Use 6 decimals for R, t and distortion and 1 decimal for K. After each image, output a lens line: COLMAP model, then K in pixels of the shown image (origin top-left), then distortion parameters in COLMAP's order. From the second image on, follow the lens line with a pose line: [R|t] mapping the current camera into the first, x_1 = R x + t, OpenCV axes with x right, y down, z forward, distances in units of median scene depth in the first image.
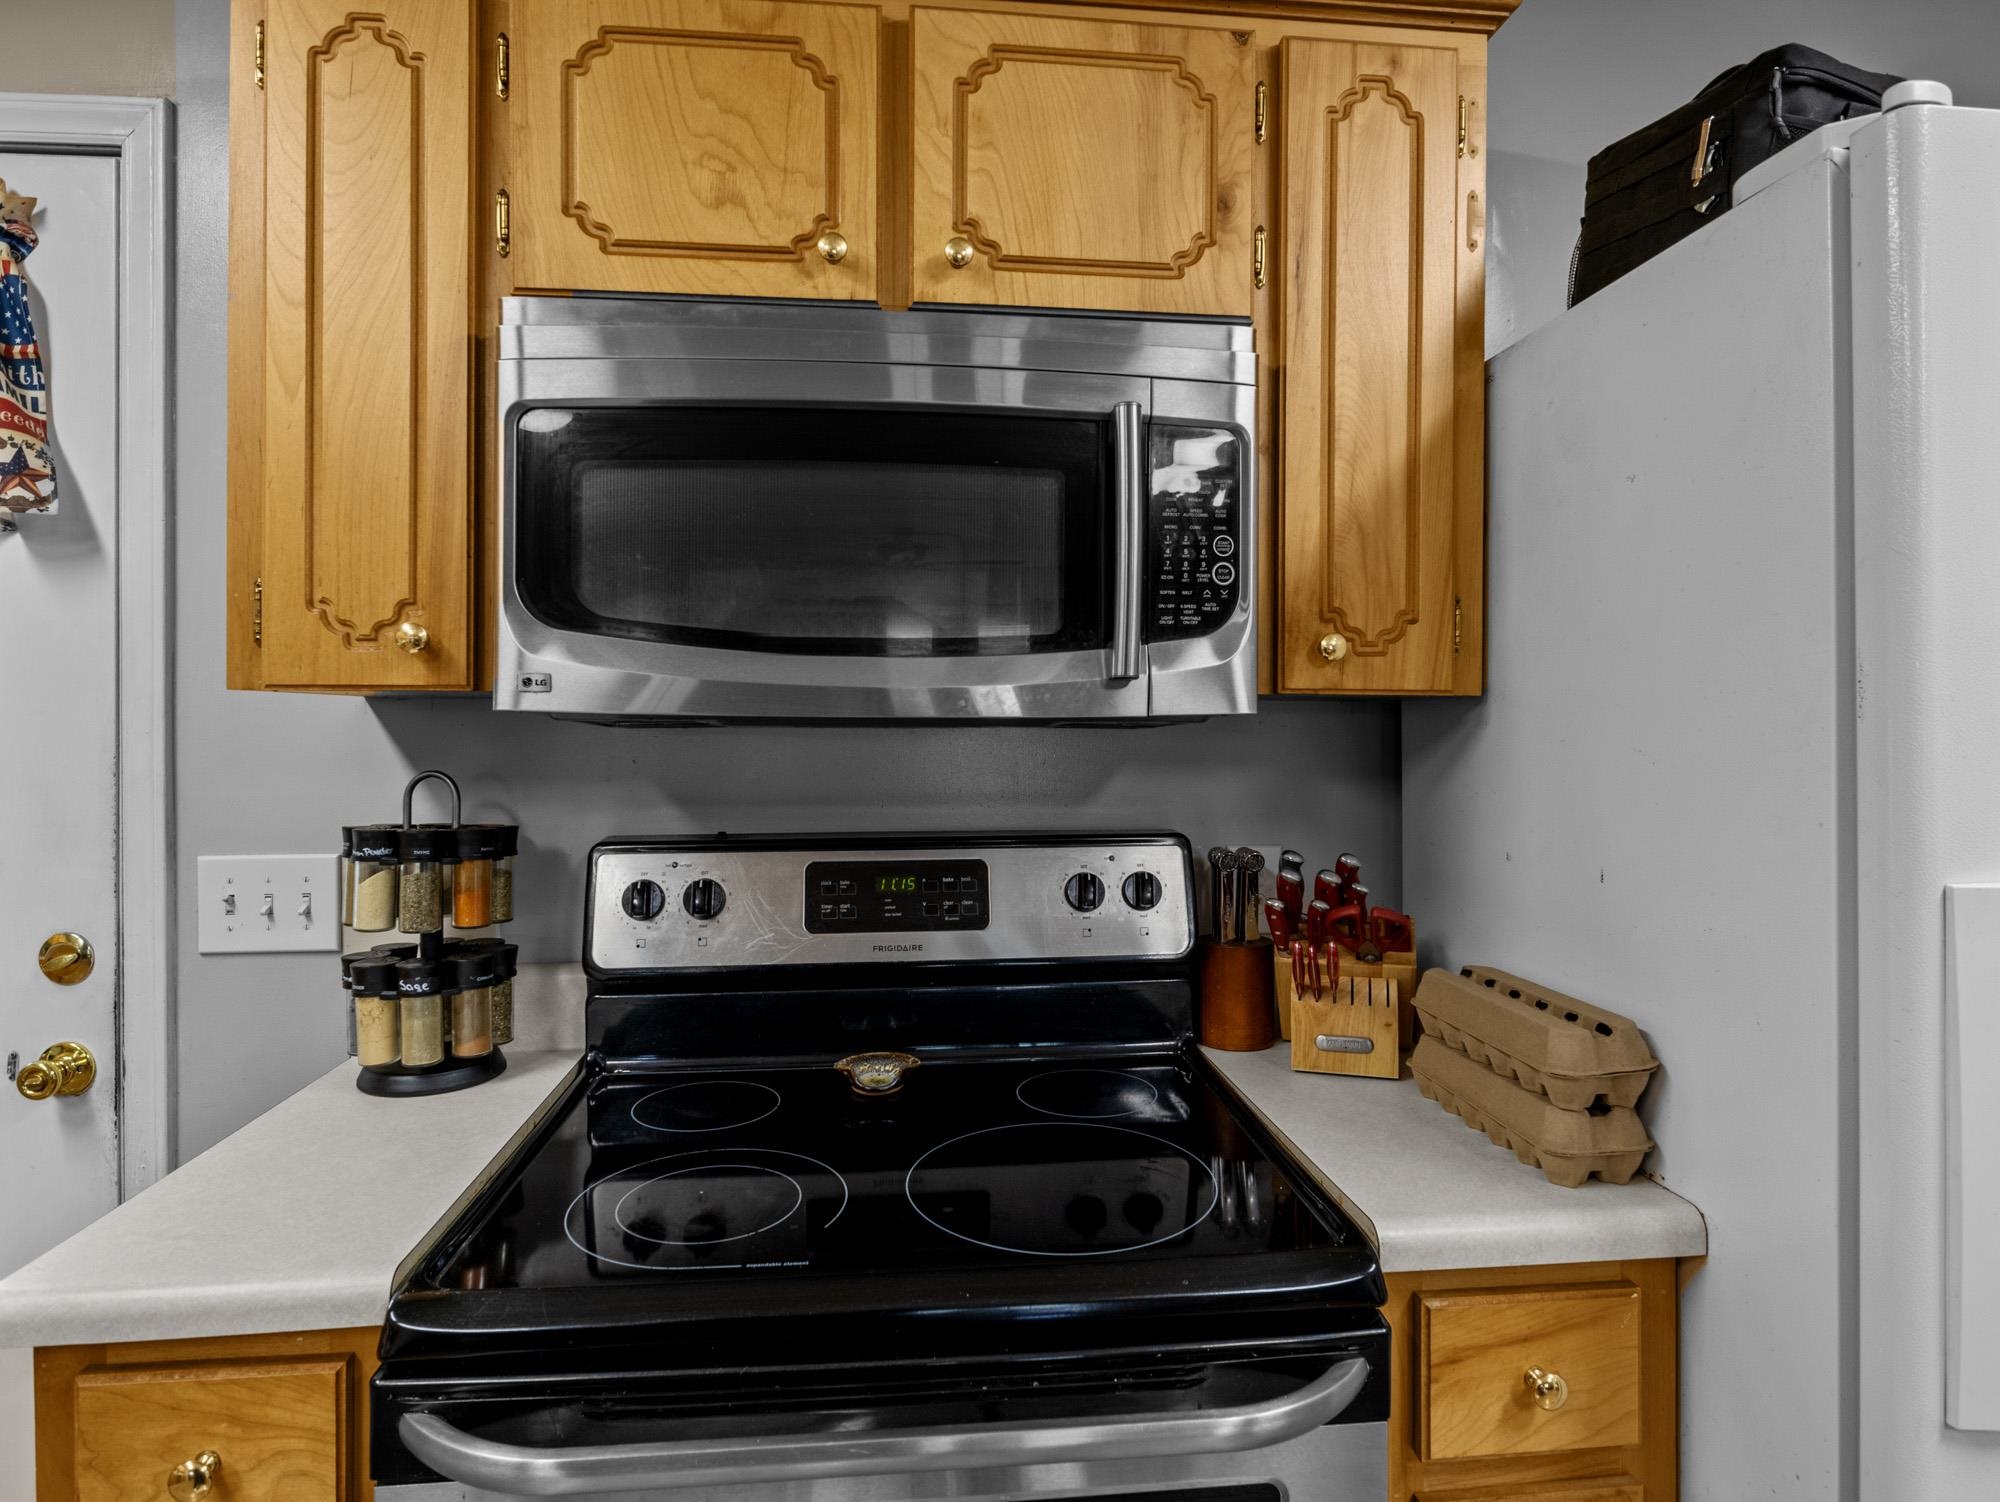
lens RADIAL K [[1107.1, 0, 1009.8], [0, 1107.1, 745.8], [0, 0, 1]] dist [0.002233, -0.000198]
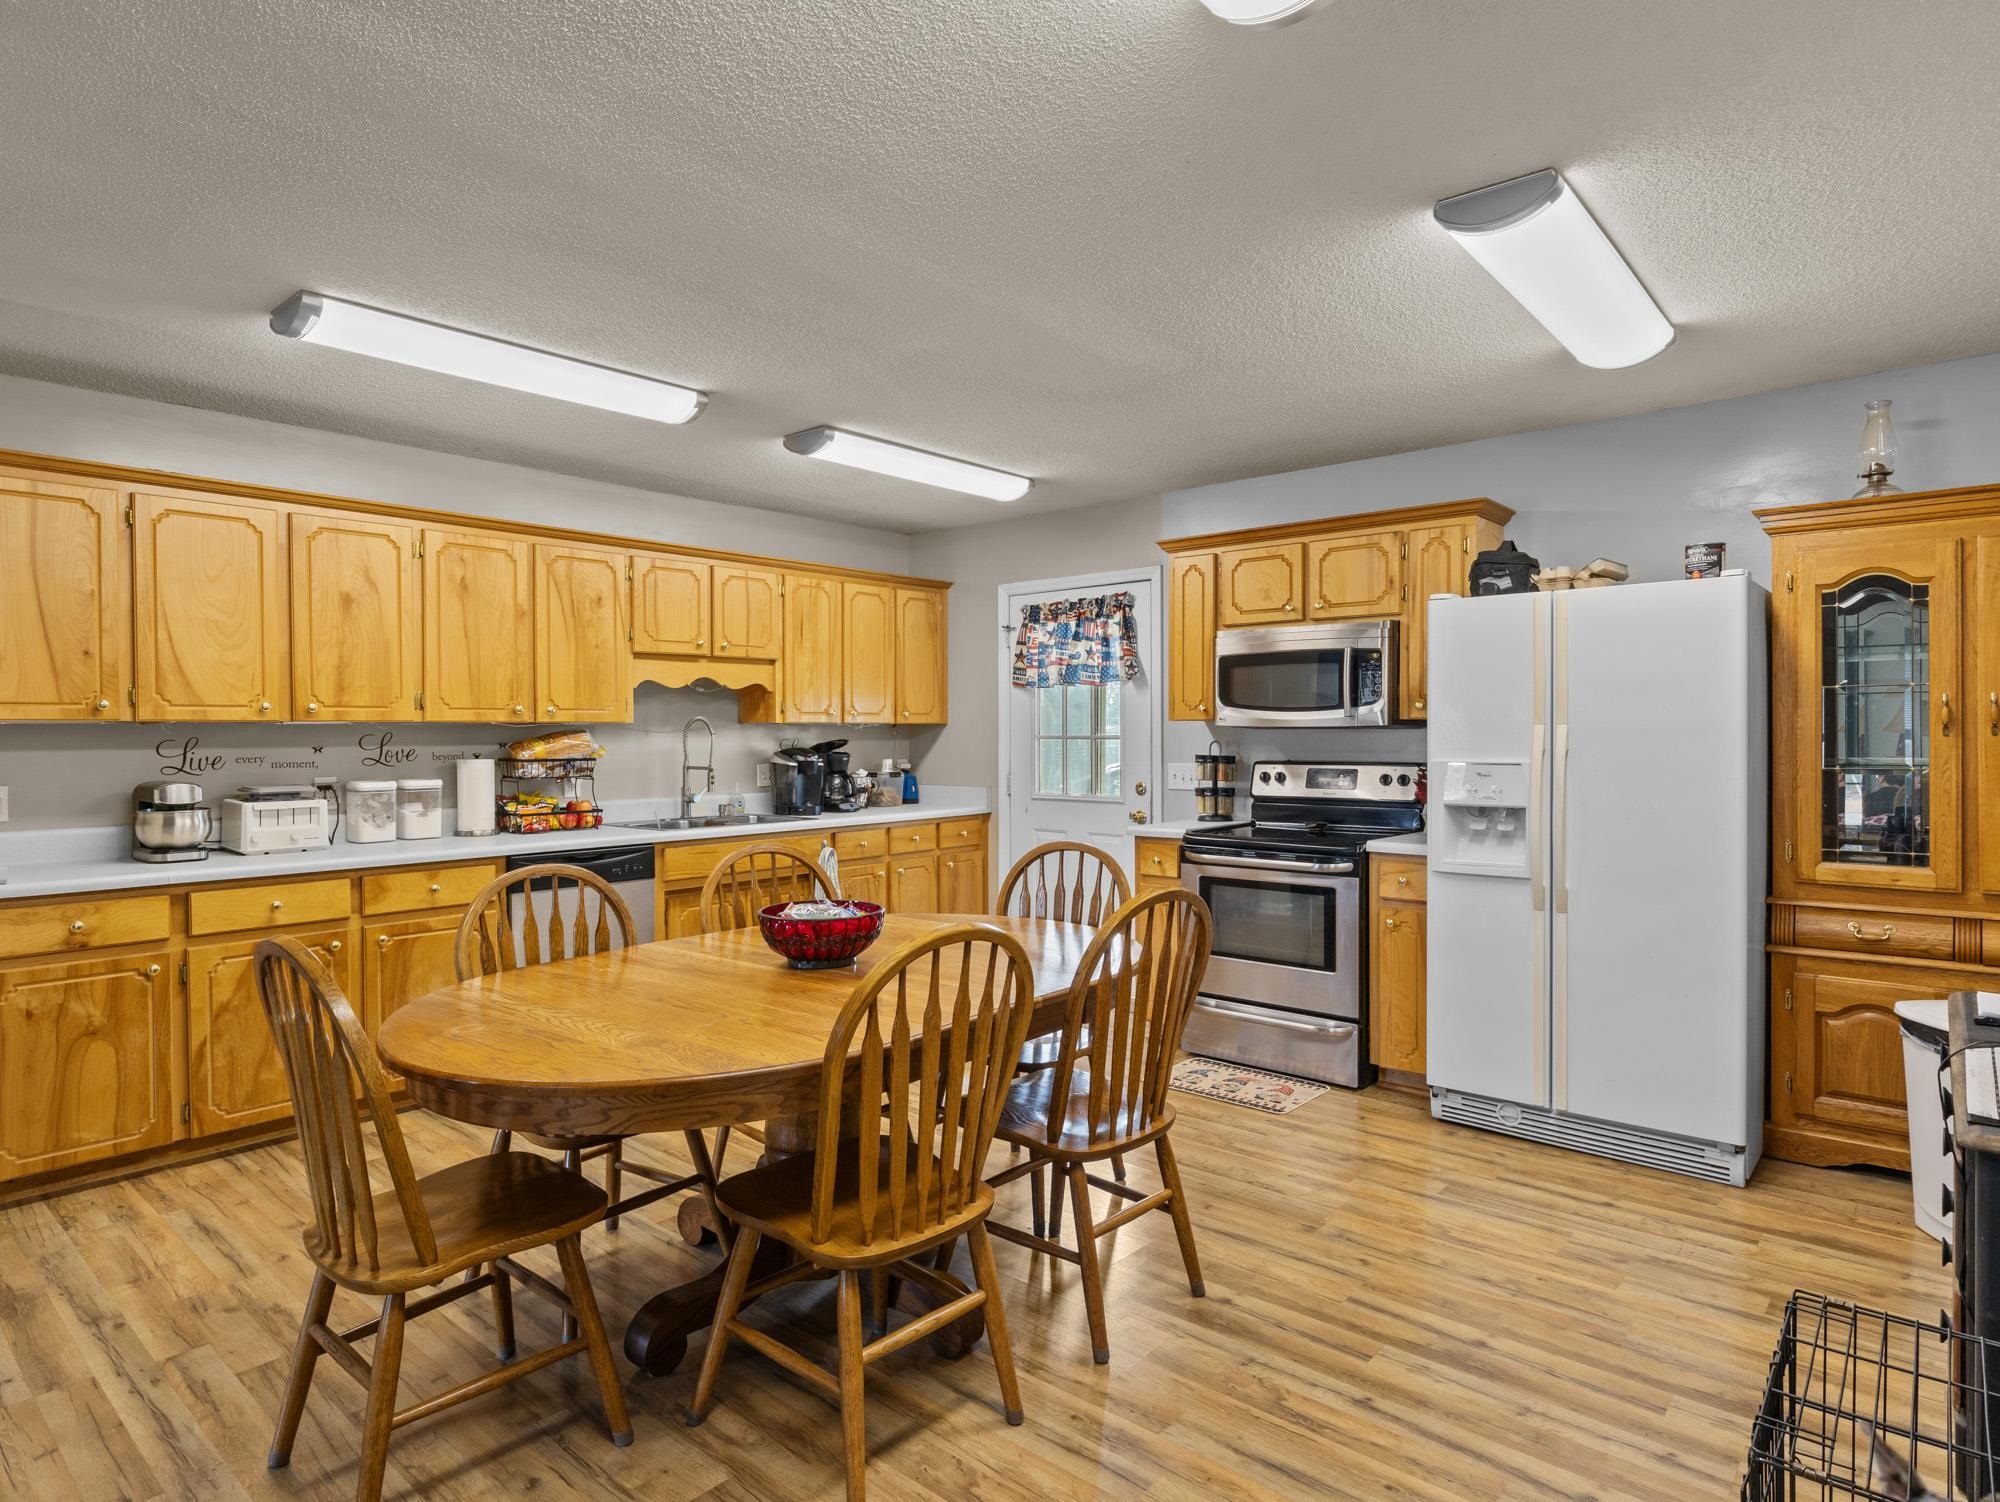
lens RADIAL K [[1107.1, 0, 1005.3], [0, 1107.1, 744.7], [0, 0, 1]] dist [0.002233, -0.000198]
pose [[0.679229, 0.009061, -0.733871, 1.824978], [0.003232, 0.999877, 0.015336, -0.023280], [0.733919, -0.012789, 0.679116, -2.161082]]
